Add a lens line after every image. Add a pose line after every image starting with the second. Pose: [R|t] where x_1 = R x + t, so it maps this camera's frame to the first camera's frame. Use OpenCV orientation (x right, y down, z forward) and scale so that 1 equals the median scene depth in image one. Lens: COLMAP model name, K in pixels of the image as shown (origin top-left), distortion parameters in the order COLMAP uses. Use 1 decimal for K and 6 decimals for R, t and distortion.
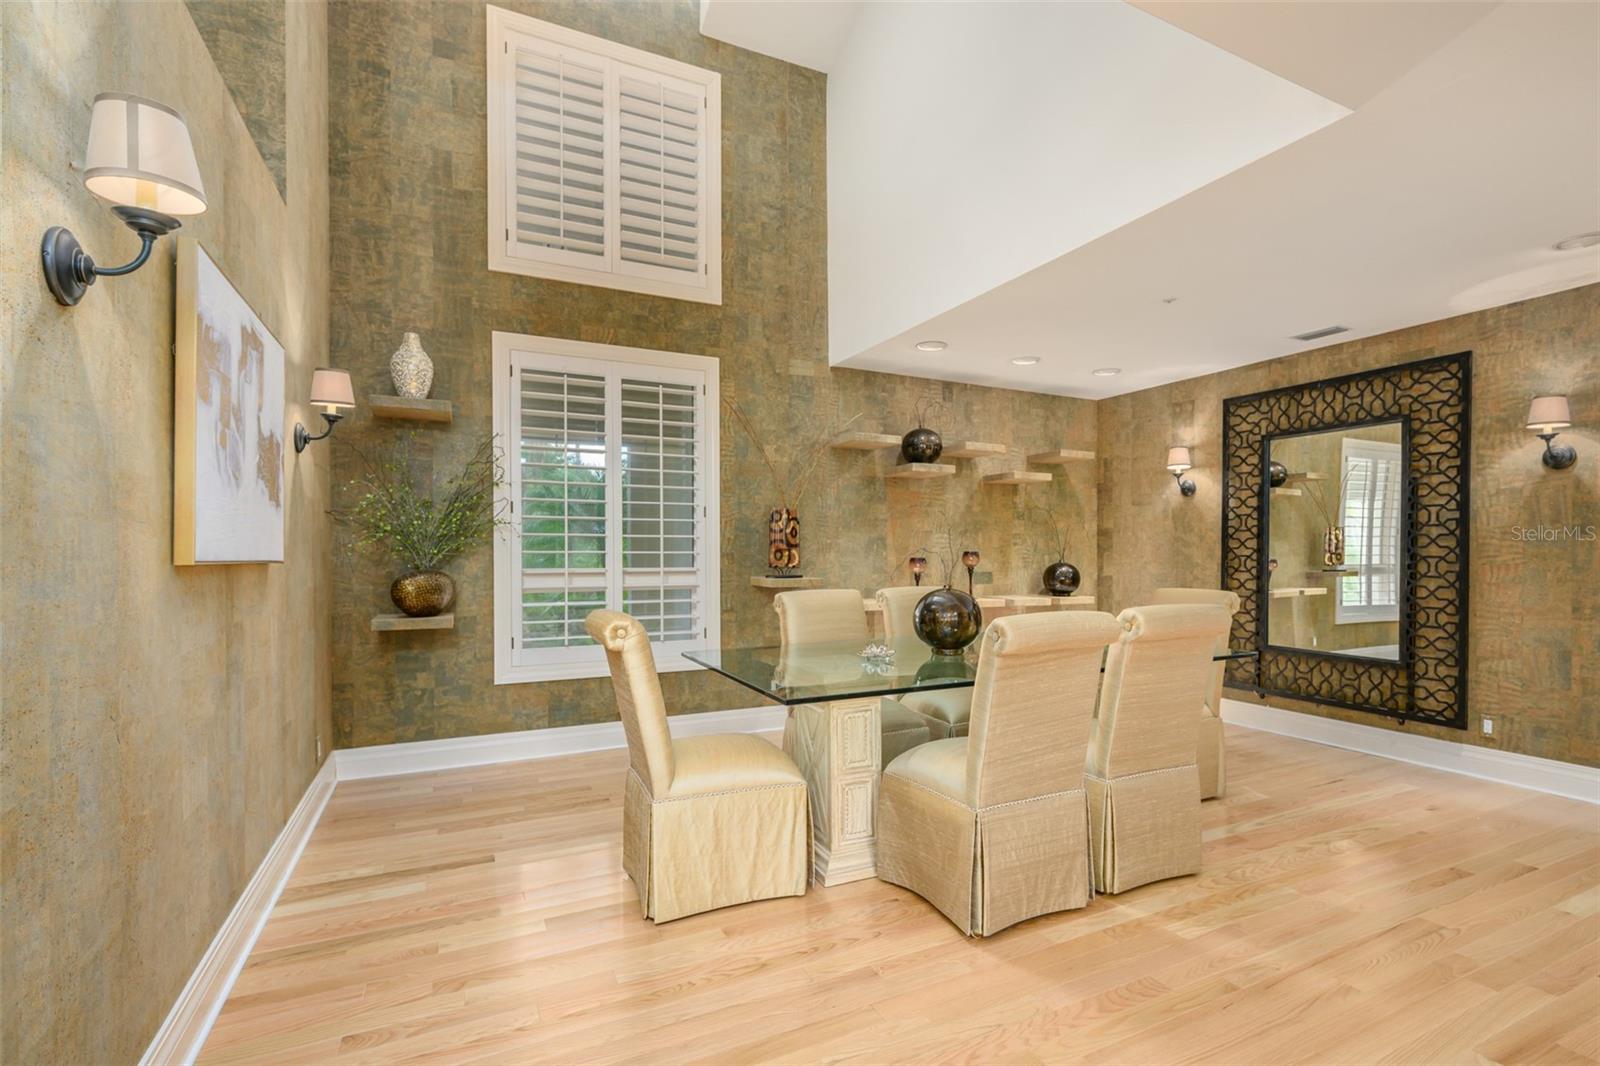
lens RADIAL K [[721.1, 0, 805.6], [0, 721.1, 557.7], [0, 0, 1]] dist [0.005068, -0.000943]
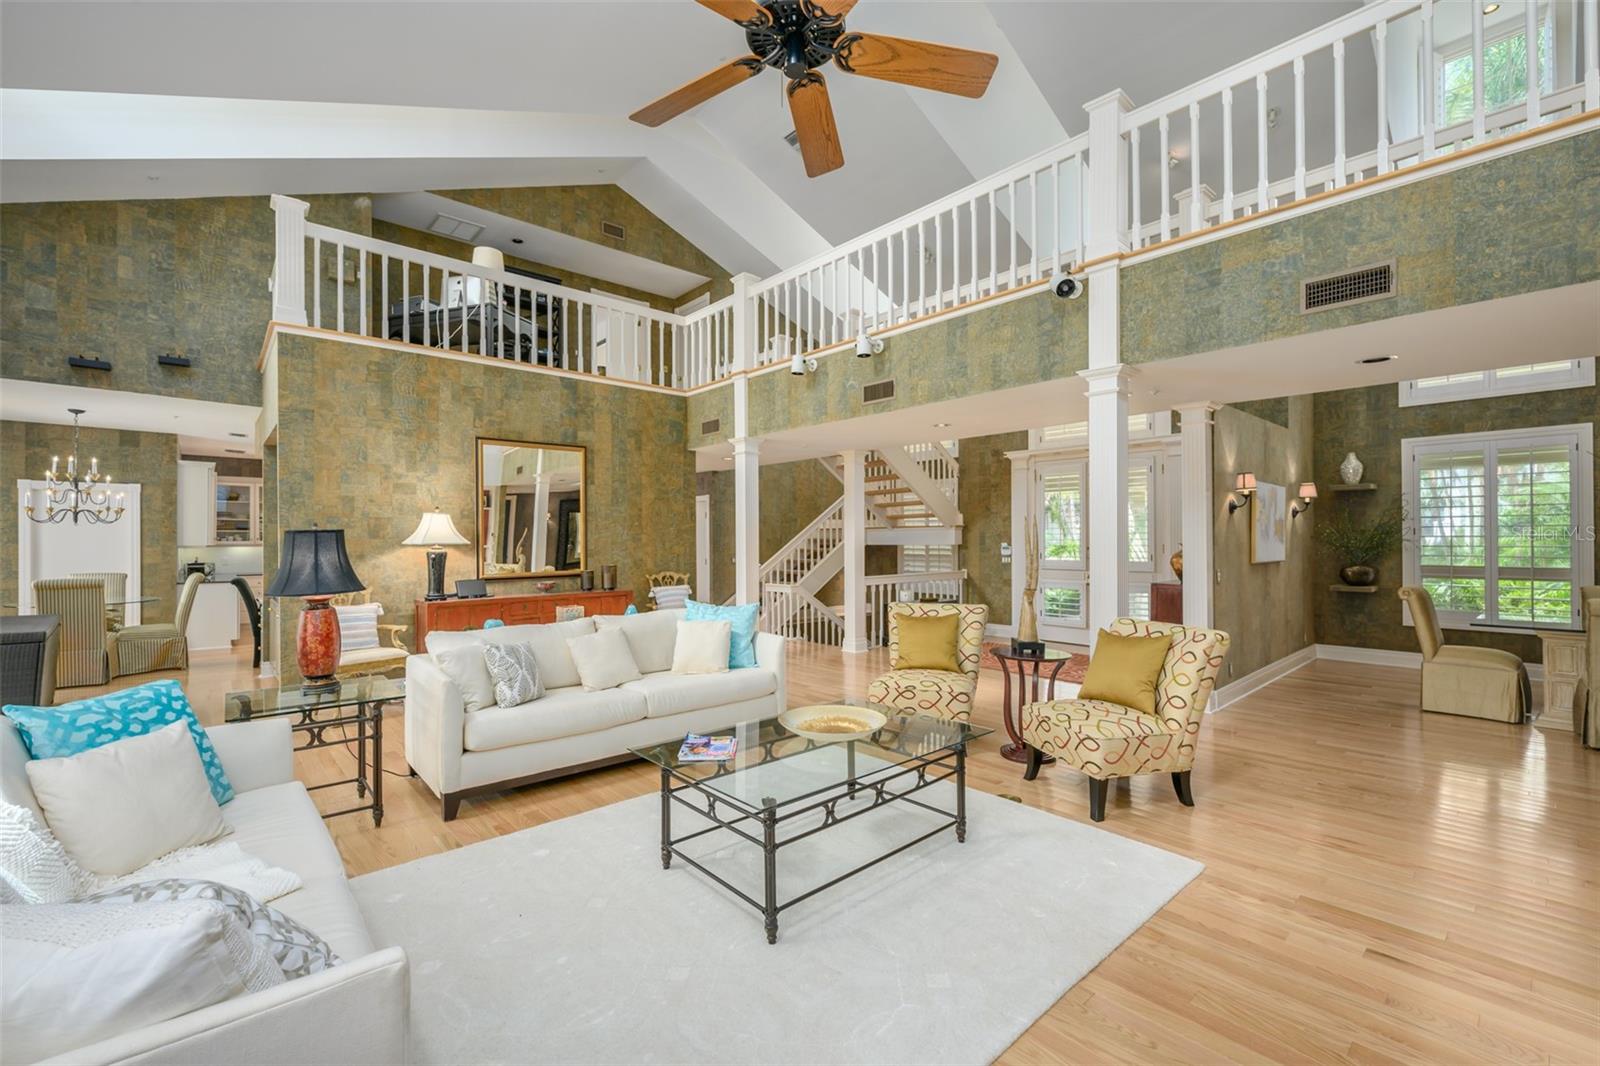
lens RADIAL K [[673.4, 0, 806.4], [0, 673.4, 542.0], [0, 0, 1]] dist [0.001455, 0.000262]
pose [[0.269066, 0.005064, -0.963108, 0.919368], [0.002016, 0.999981, 0.005821, -0.060588], [0.963120, -0.003508, 0.269050, -1.061450]]
